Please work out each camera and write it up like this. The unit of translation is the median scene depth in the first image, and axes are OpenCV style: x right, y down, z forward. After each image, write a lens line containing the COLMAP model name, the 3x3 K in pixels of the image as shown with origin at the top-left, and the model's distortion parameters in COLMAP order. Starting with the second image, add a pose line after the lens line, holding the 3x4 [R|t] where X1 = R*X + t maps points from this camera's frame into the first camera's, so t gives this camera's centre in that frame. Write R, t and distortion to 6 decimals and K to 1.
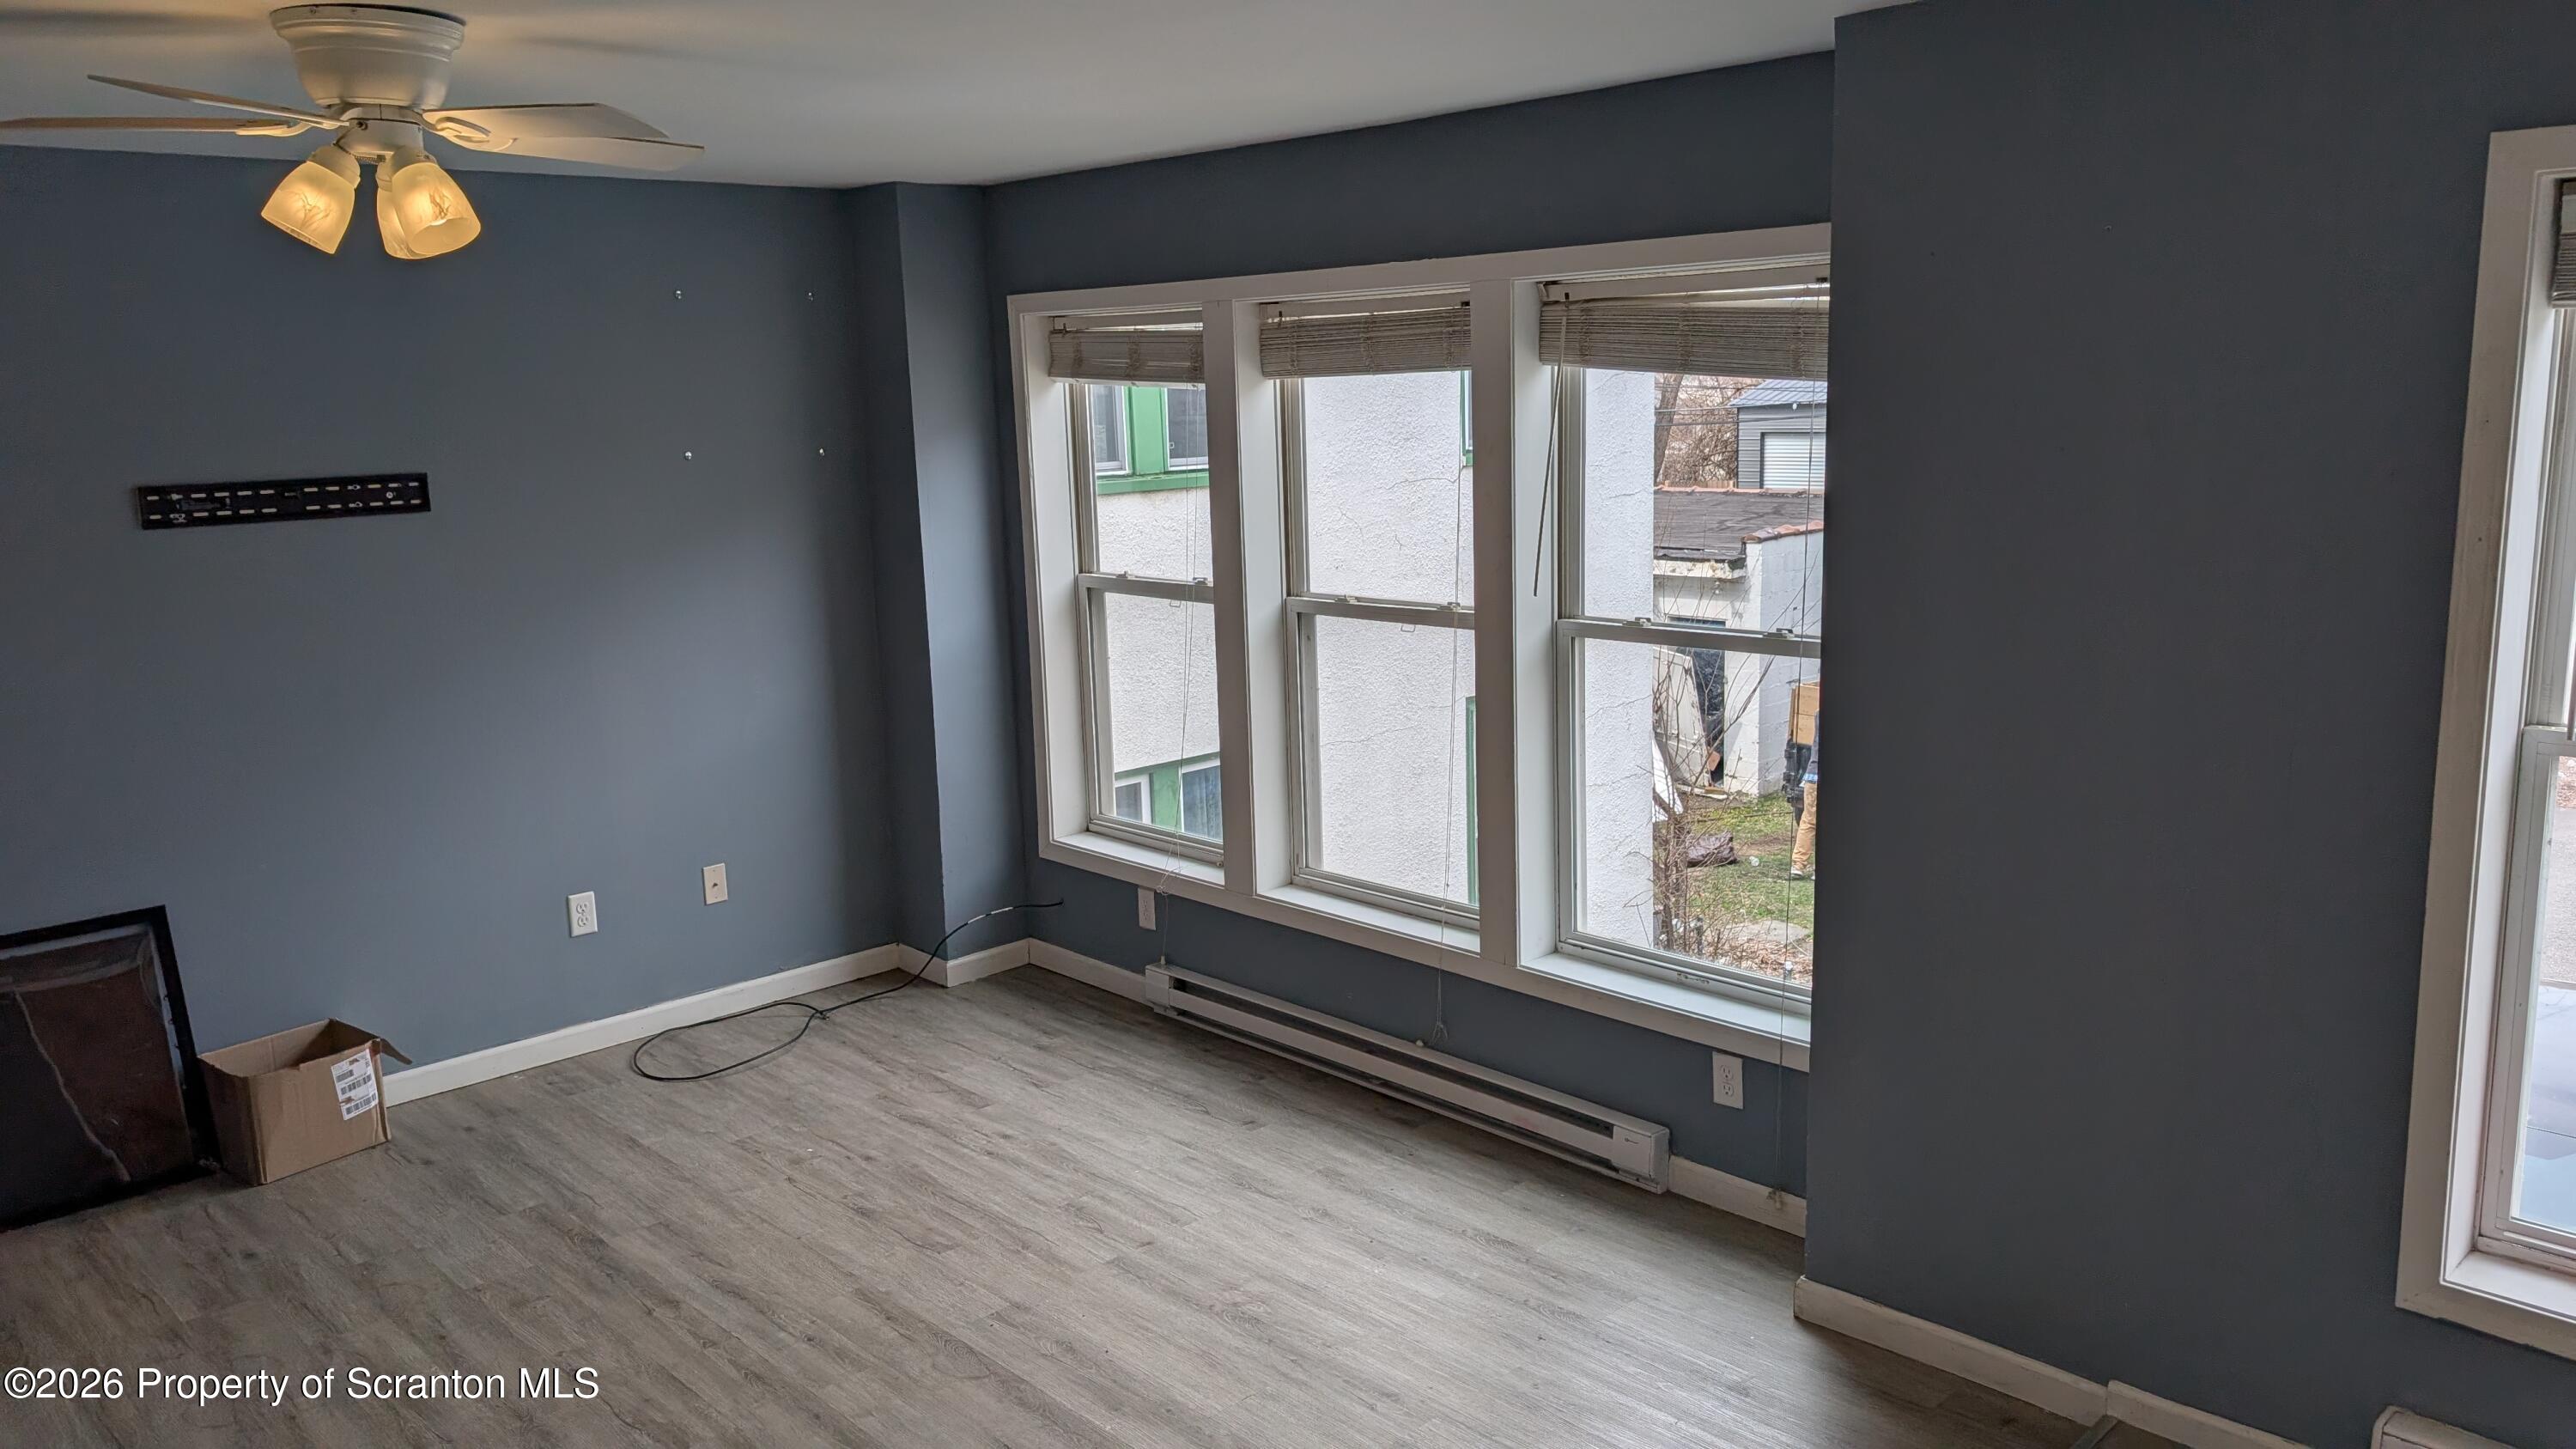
lens RADIAL K [[1866.5, 0, 1282.0], [0, 1866.5, 723.8], [0, 0, 1]] dist [0.040977, 0.000822]
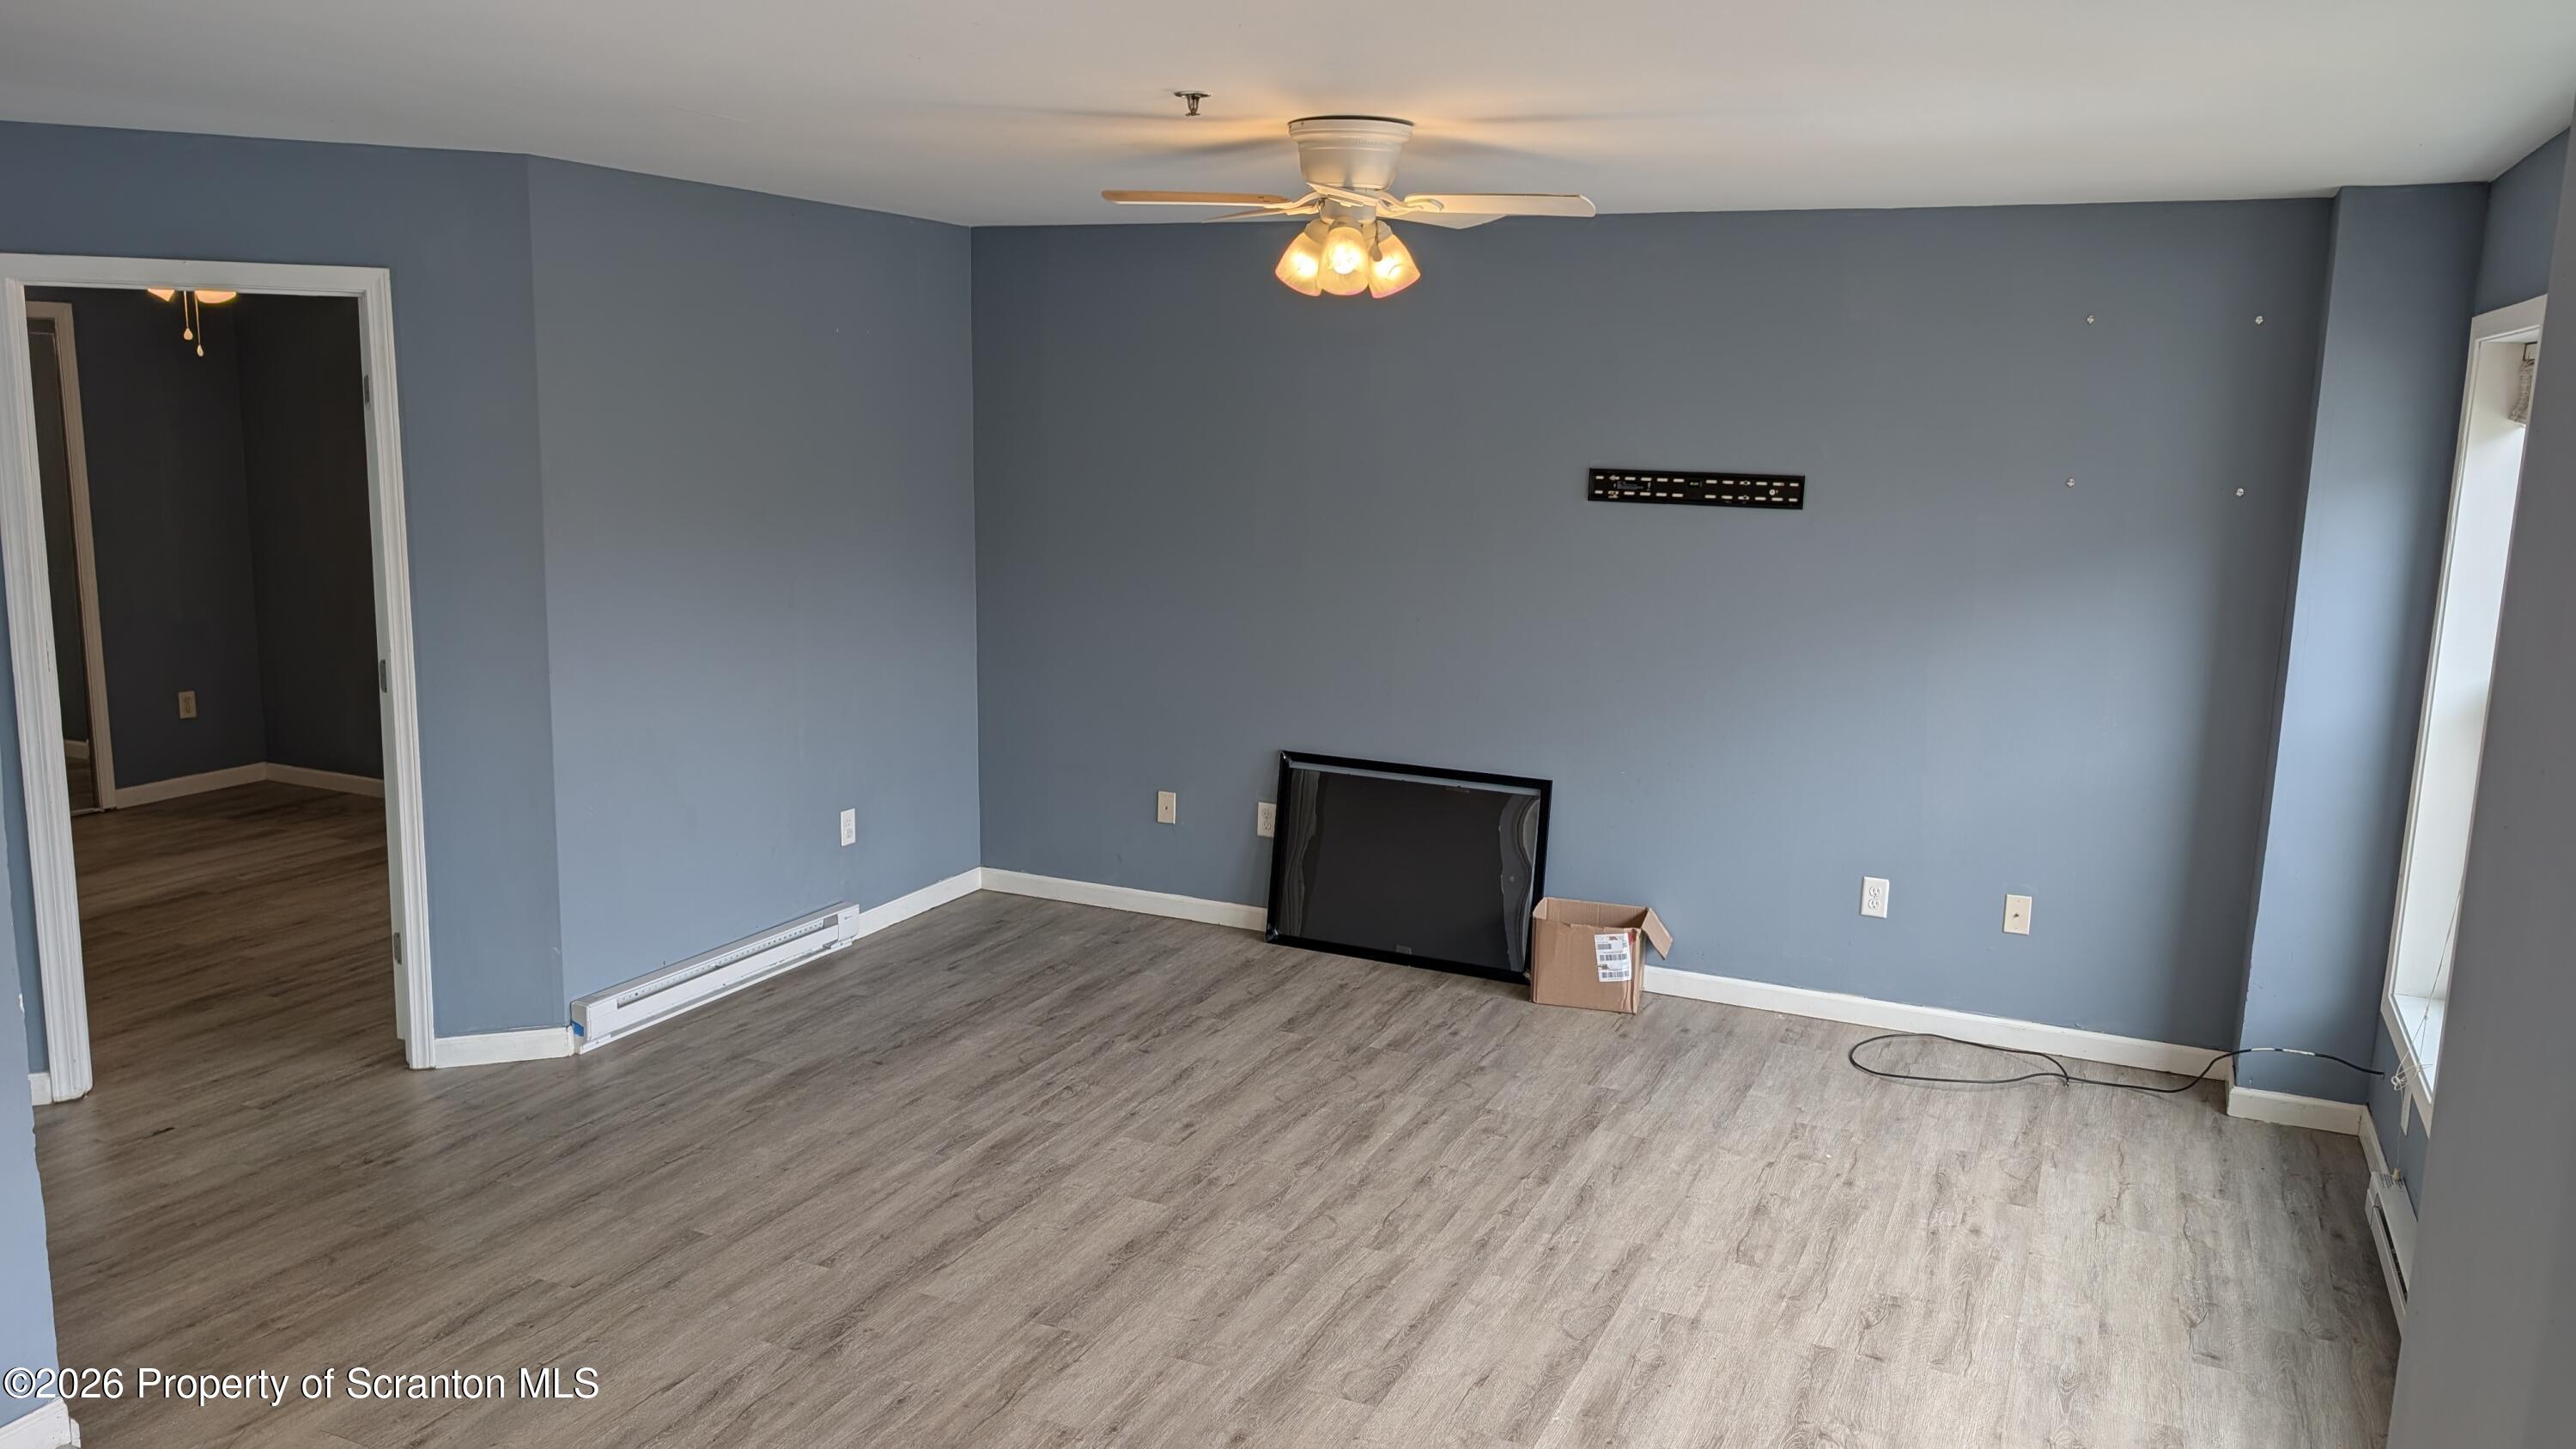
lens RADIAL K [[1866.5, 0, 1282.0], [0, 1866.5, 723.8], [0, 0, 1]] dist [0.040977, 0.000822]
pose [[0.380698, 0.196878, -0.903498, 0.509644], [-0.204505, 0.970803, 0.125374, -0.068059], [0.901802, 0.137040, 0.409845, 0.279653]]
